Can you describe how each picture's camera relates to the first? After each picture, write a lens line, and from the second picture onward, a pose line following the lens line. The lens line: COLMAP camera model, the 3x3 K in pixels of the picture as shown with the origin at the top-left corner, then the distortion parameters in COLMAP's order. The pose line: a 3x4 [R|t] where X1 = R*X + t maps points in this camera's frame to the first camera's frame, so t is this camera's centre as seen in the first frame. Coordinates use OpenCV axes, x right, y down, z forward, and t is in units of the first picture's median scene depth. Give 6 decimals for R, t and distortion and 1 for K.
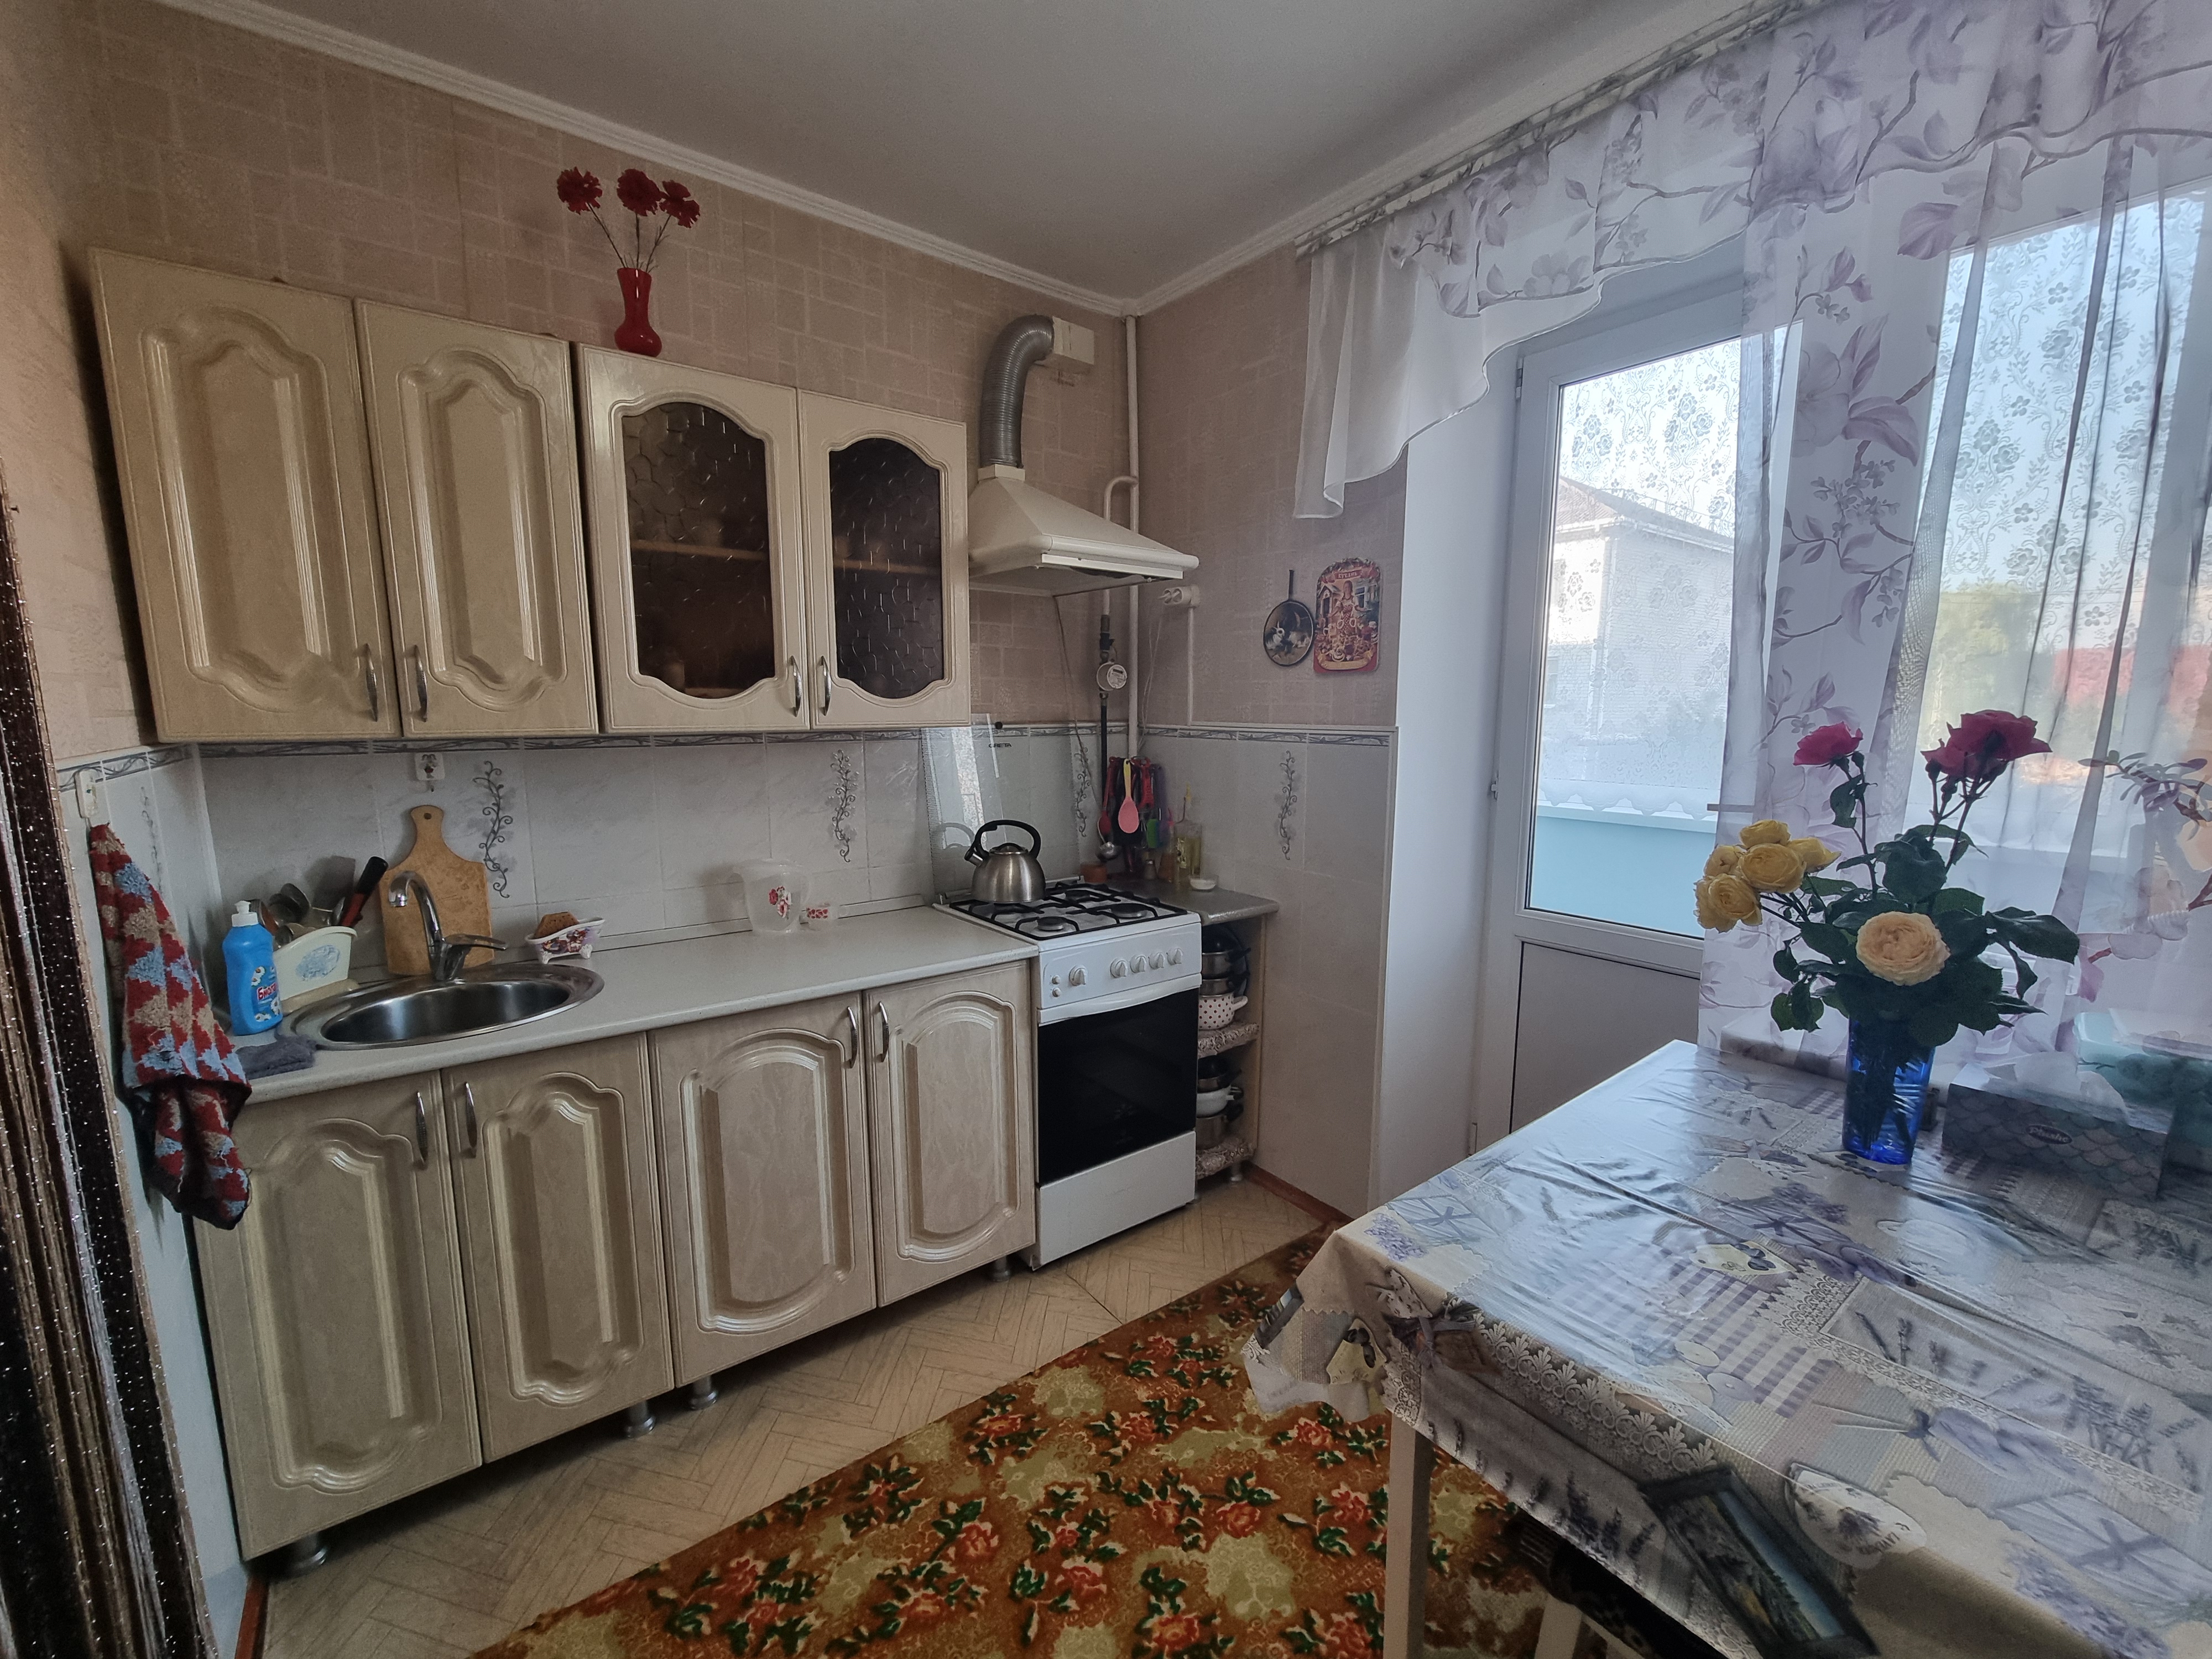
lens RADIAL K [[901.1, 0, 1101.1], [0, 901.1, 836.2], [0, 0, 1]] dist [-0.003440, 0.000382]
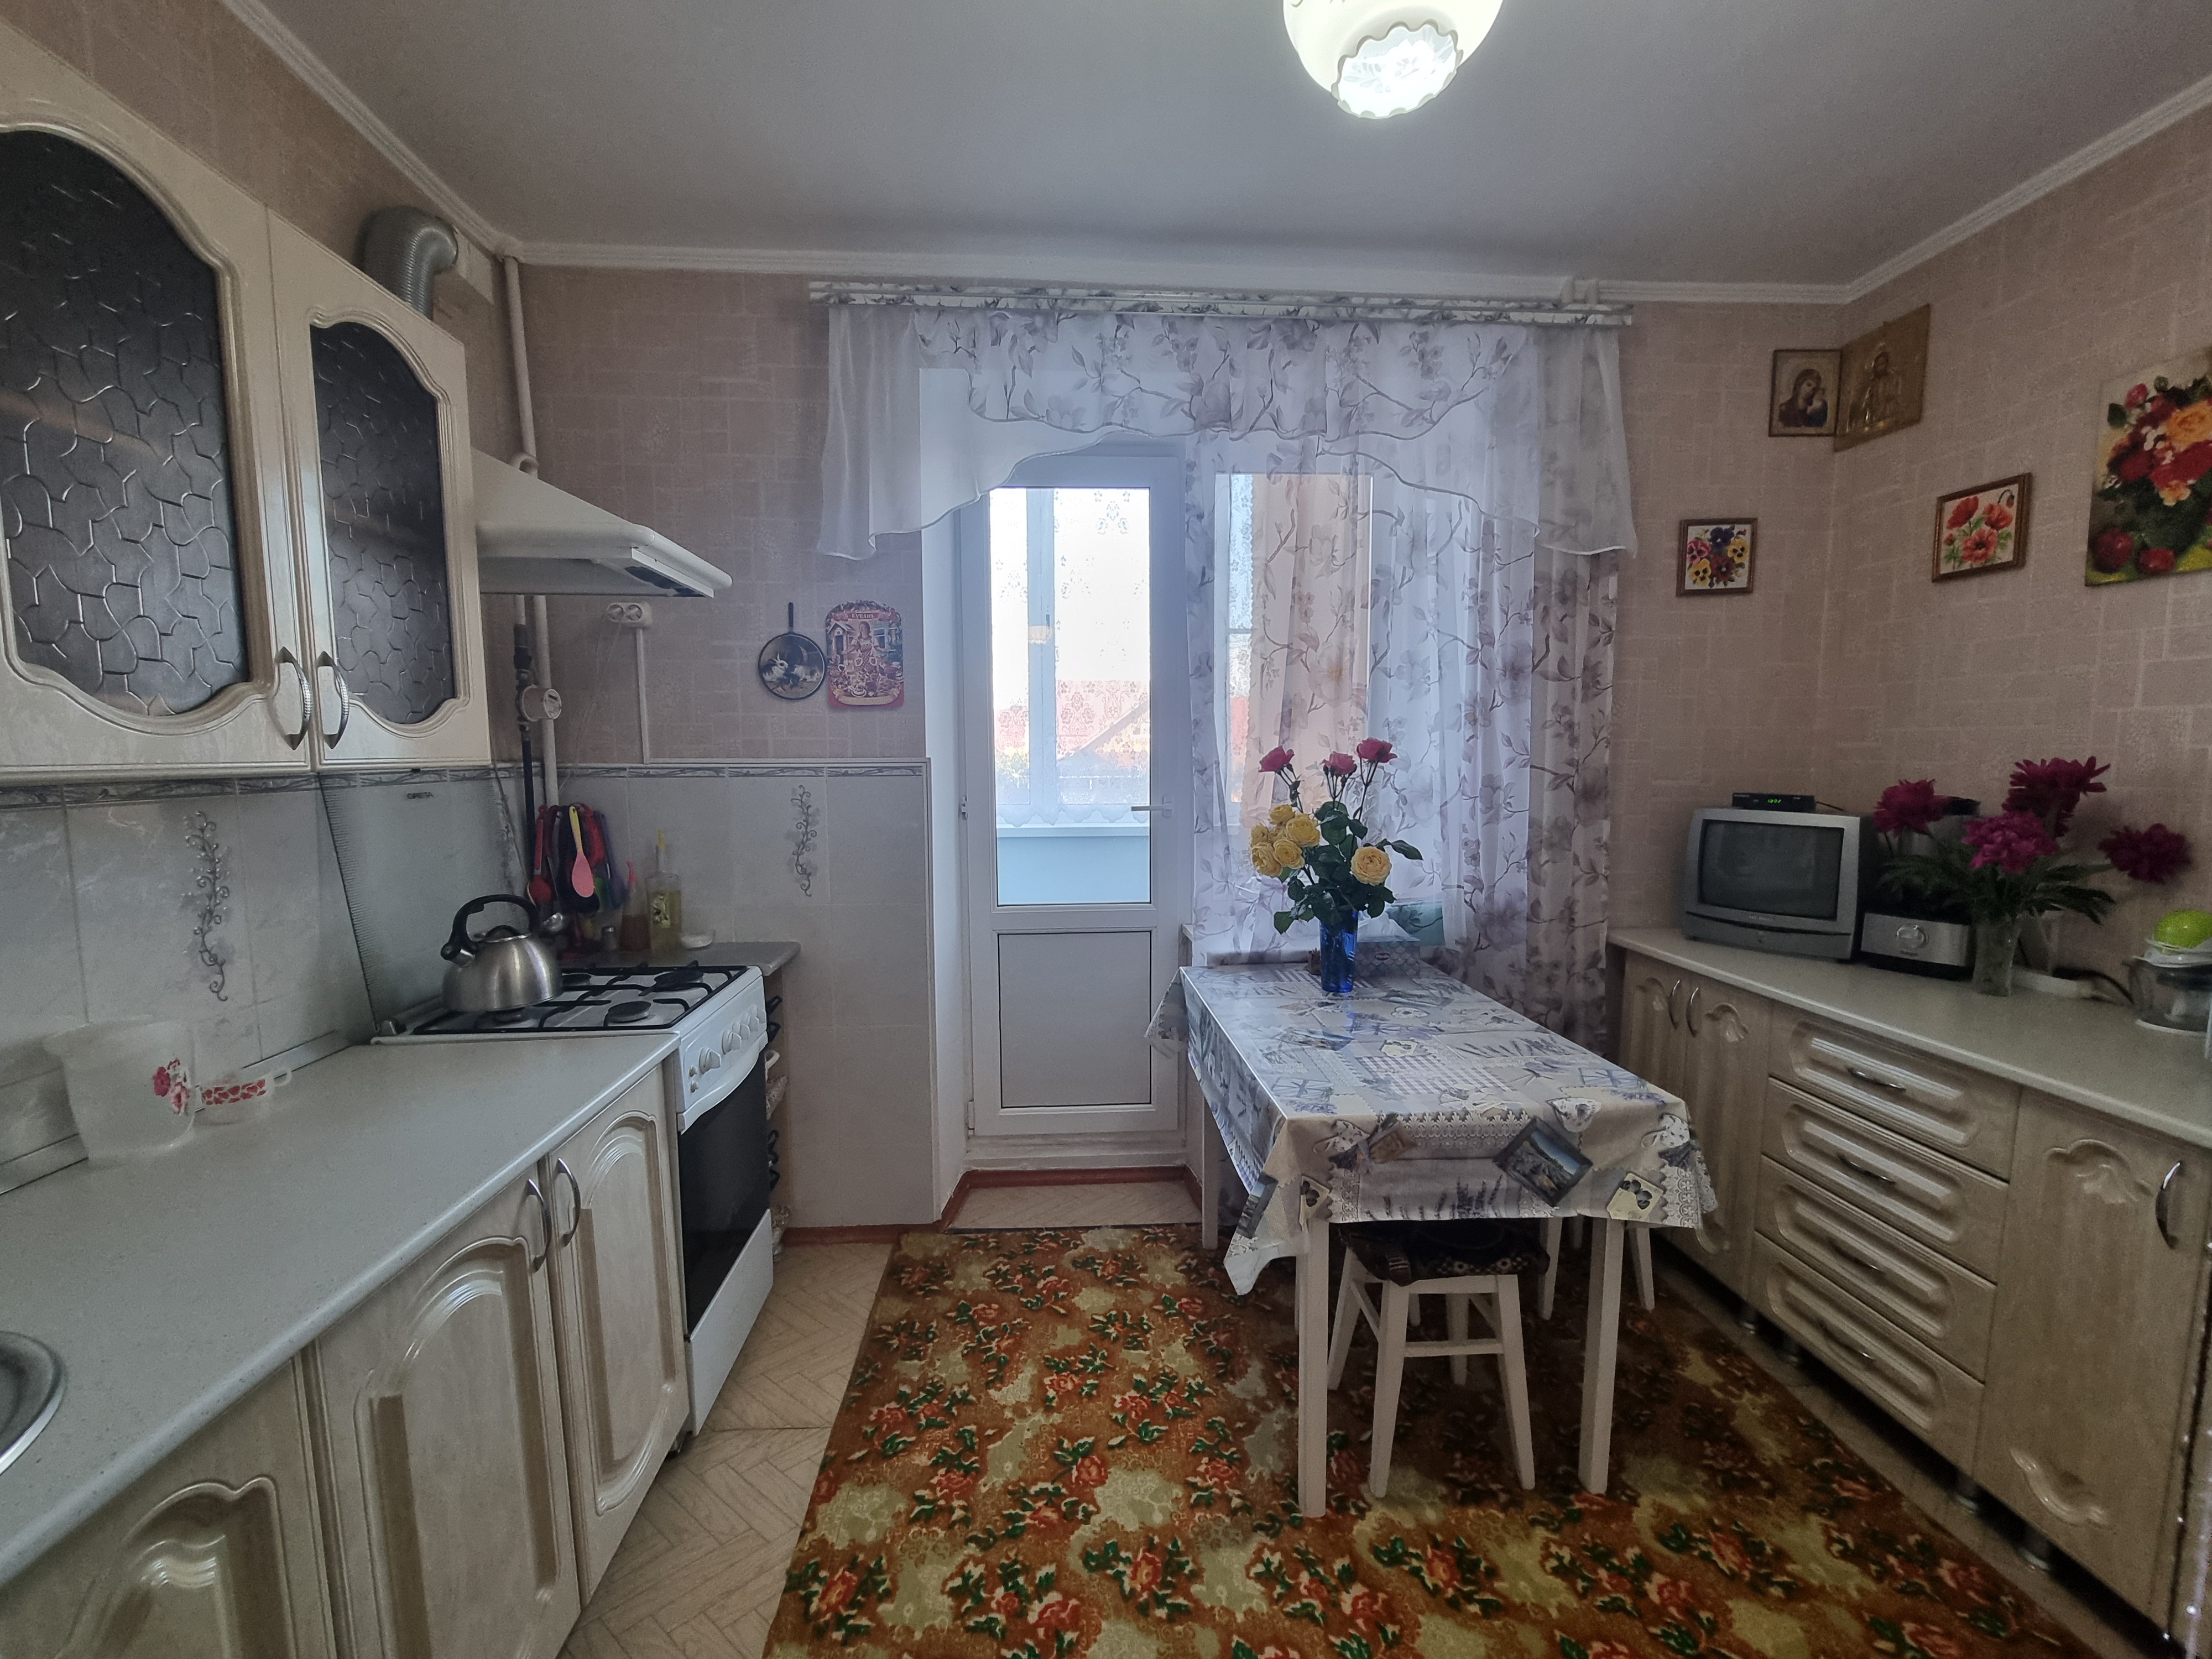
lens RADIAL K [[901.1, 0, 1089.0], [0, 901.1, 836.6], [0, 0, 1]] dist [-0.003440, 0.000382]
pose [[0.562073, -0.084217, 0.822789, -0.581588], [0.125121, 0.992011, 0.016064, -0.022141], [-0.817569, 0.093919, 0.568120, 0.261177]]
